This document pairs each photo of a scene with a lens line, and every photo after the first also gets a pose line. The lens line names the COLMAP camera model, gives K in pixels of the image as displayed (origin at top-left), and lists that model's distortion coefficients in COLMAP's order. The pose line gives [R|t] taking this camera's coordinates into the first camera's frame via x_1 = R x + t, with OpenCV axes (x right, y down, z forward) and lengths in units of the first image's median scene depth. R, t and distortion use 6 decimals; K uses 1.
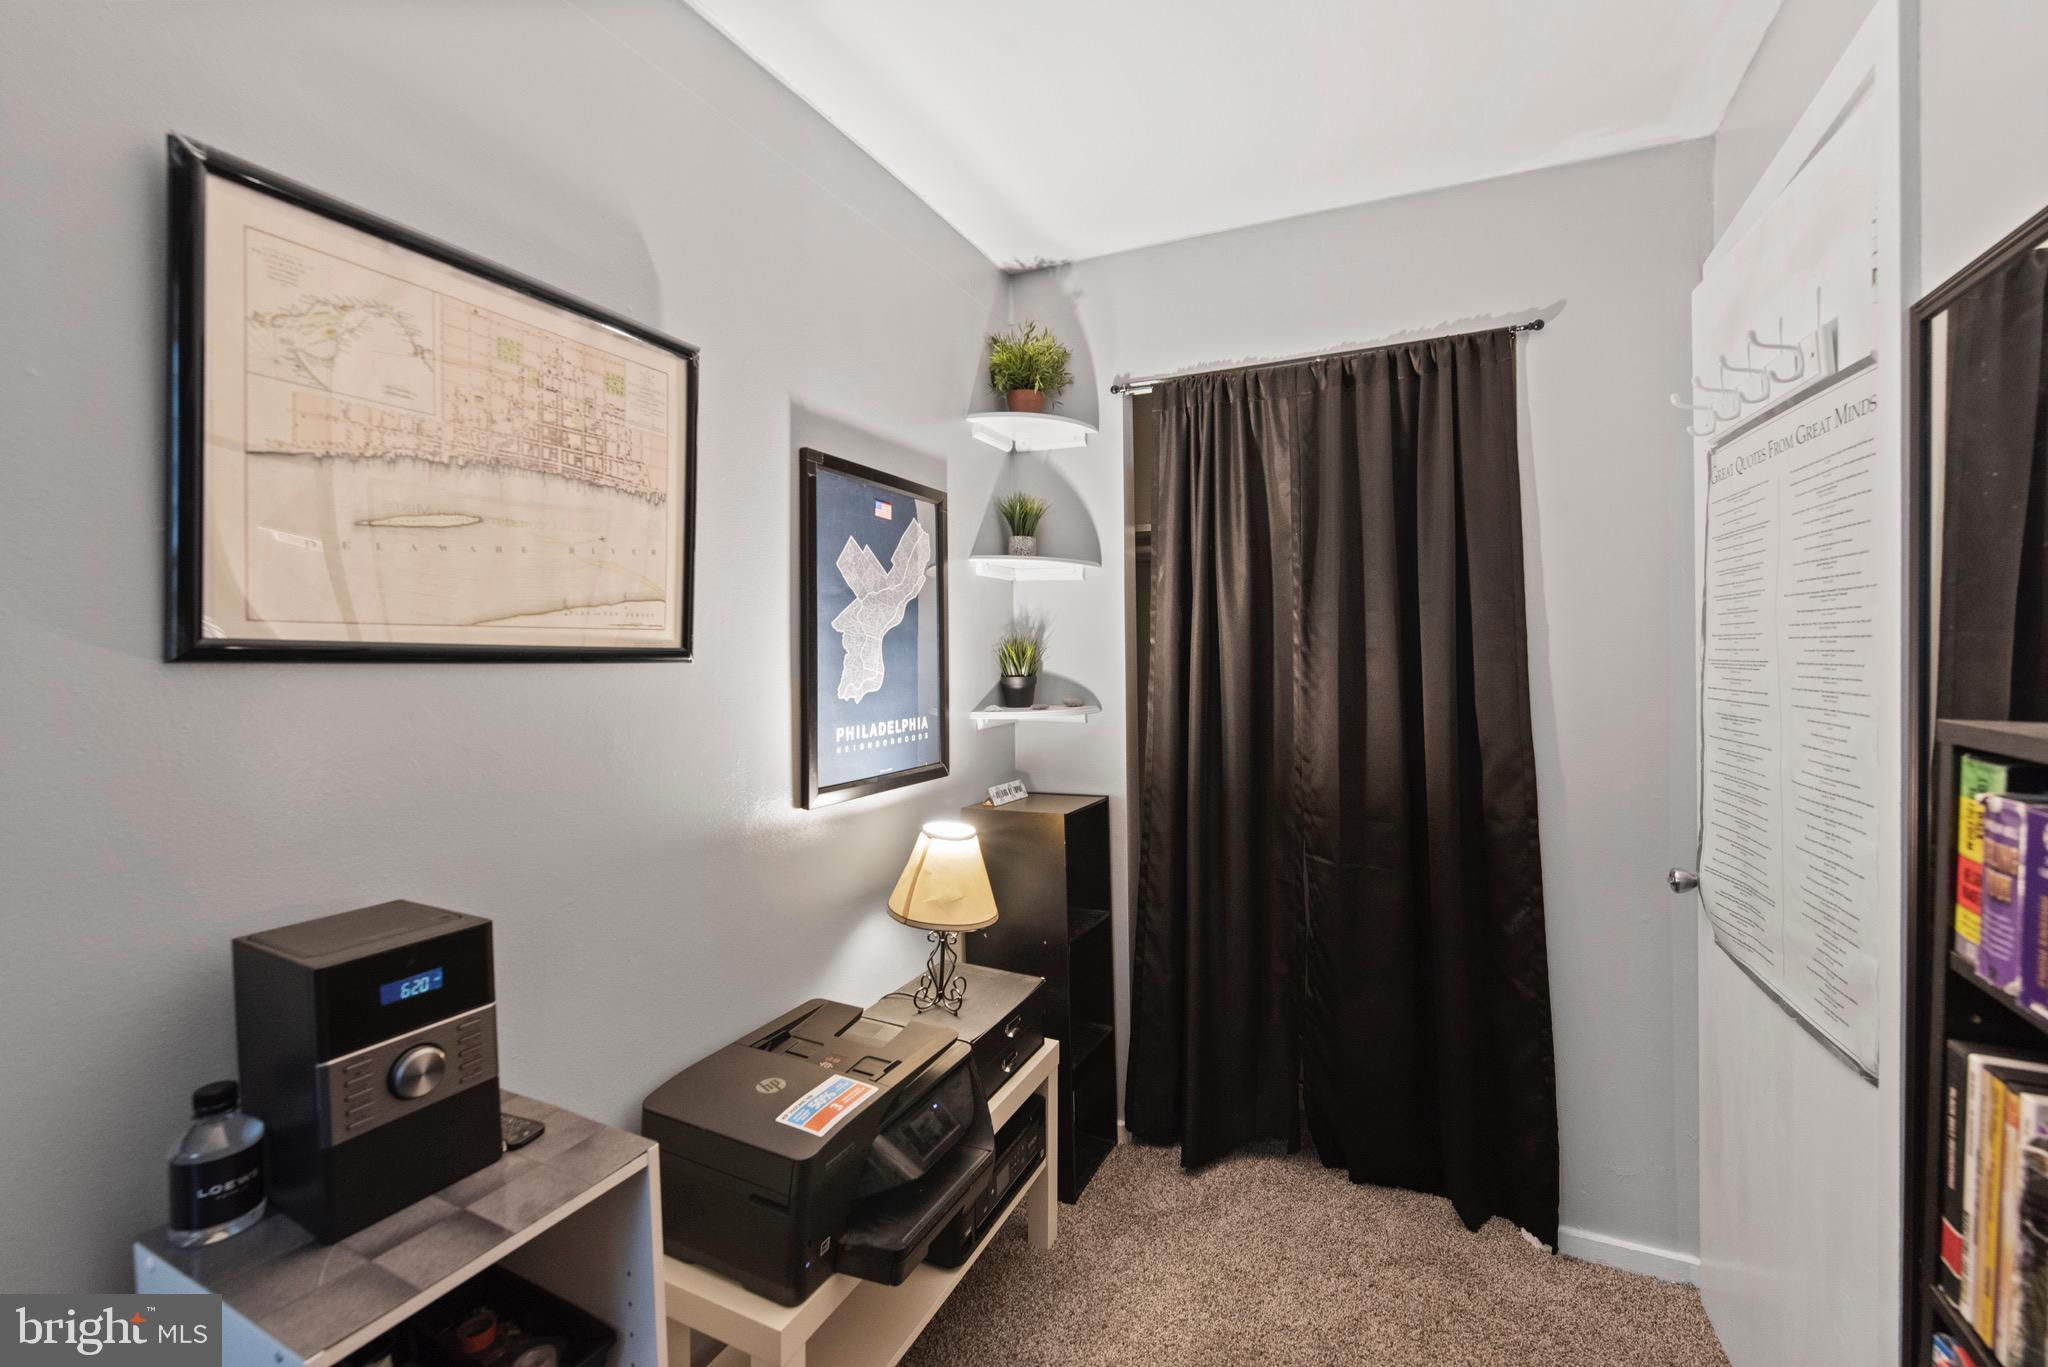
lens RADIAL K [[889.6, 0, 1020.0], [0, 889.6, 665.6], [0, 0, 1]] dist [0.001691, -0.000388]
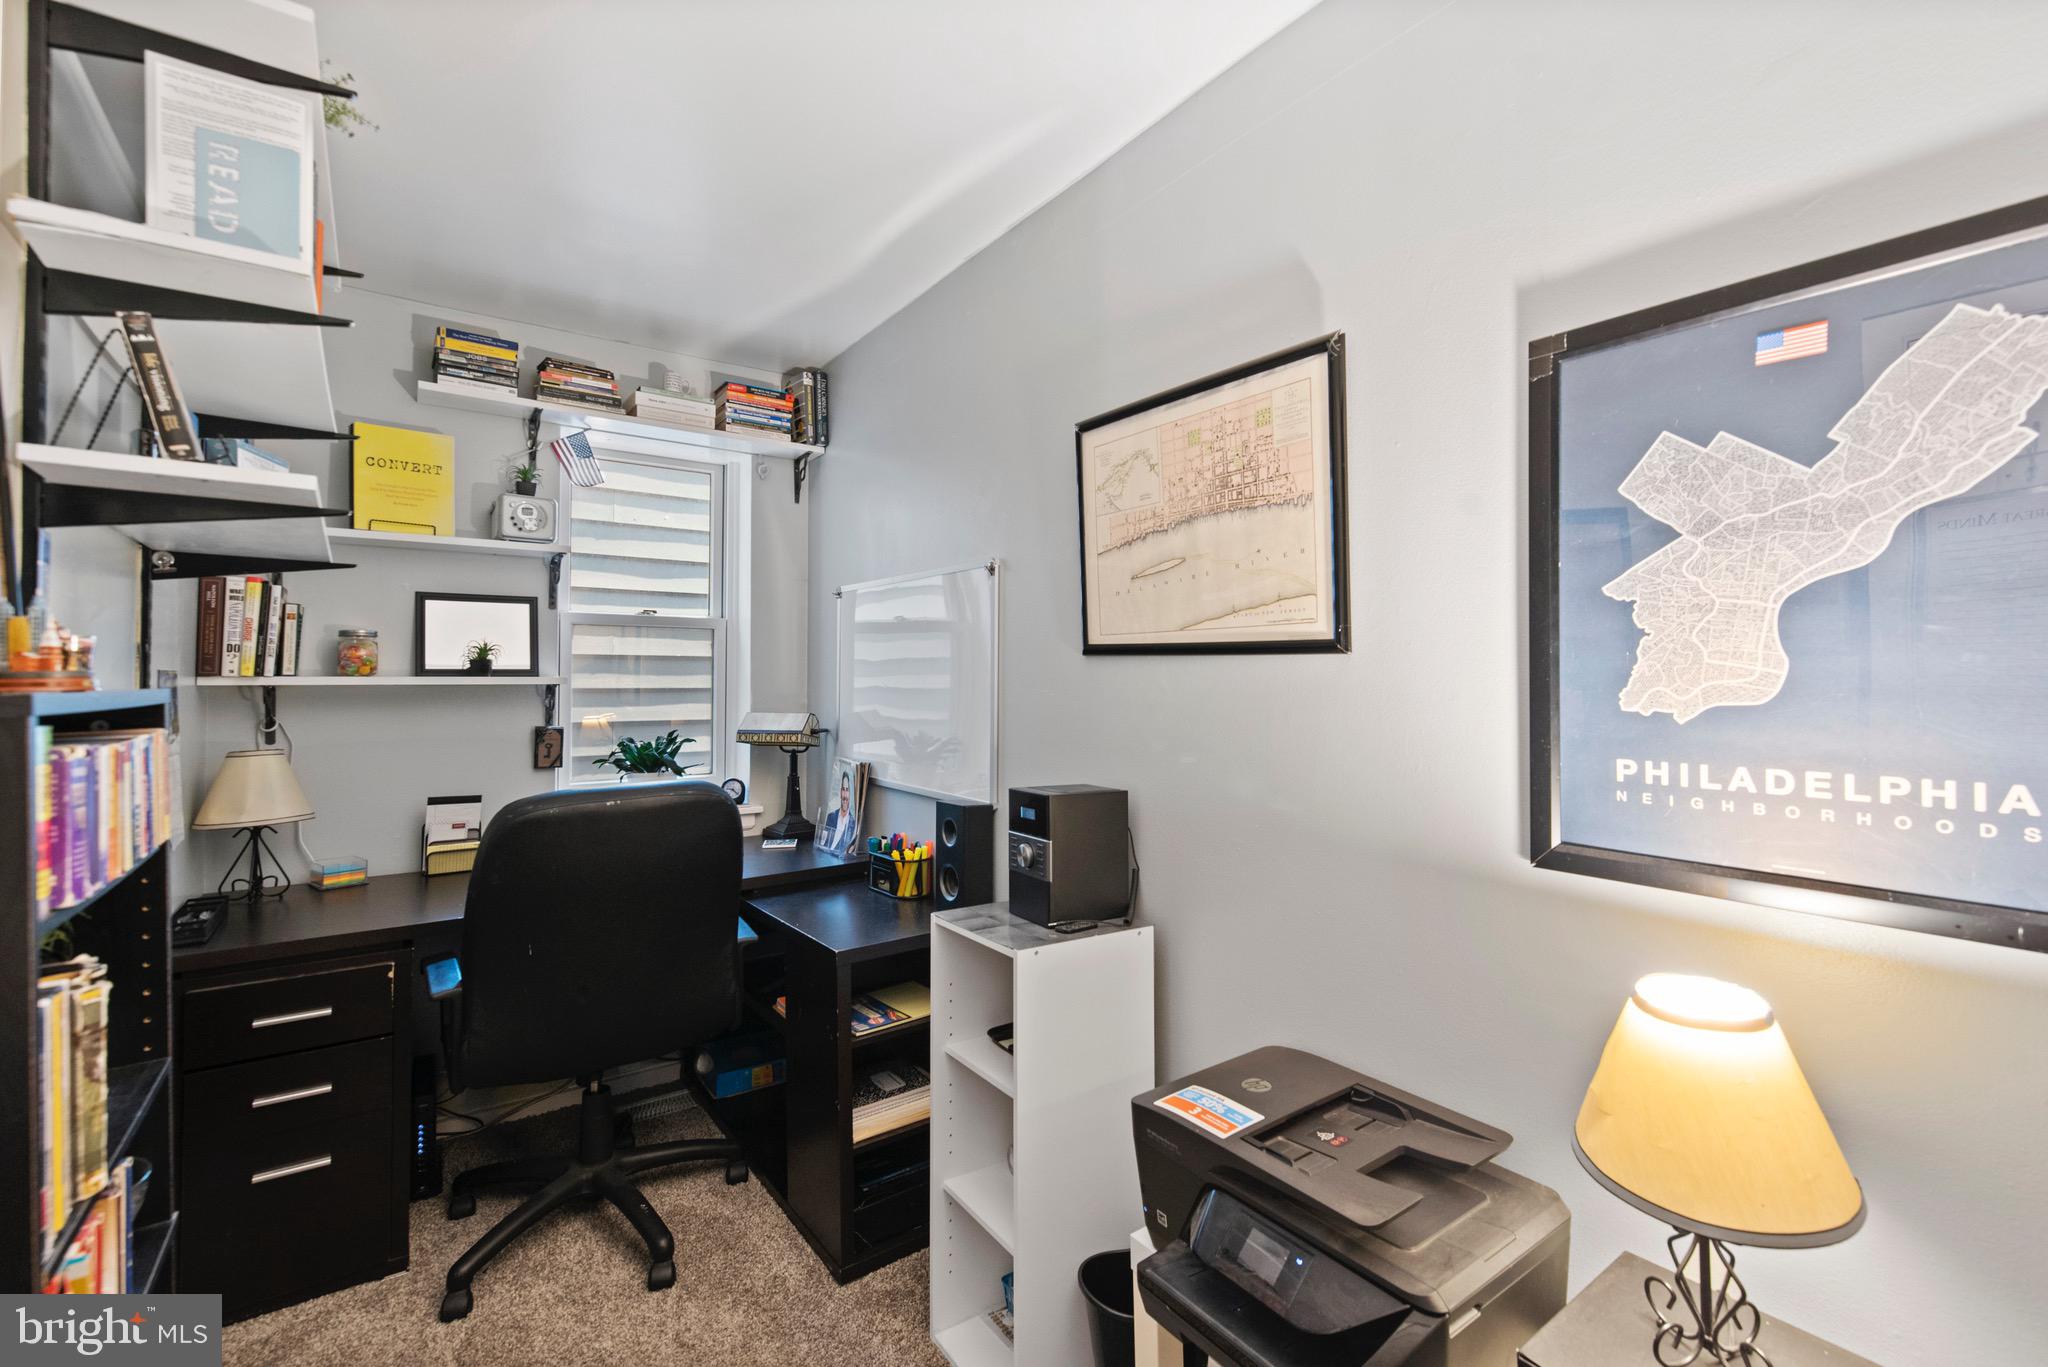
lens RADIAL K [[889.6, 0, 1020.0], [0, 889.6, 665.6], [0, 0, 1]] dist [0.001691, -0.000388]
pose [[-0.481249, -0.002302, -0.876581, 0.684325], [-0.009345, 0.999953, 0.002505, 0.011160], [0.876534, 0.009398, -0.481248, 1.207699]]
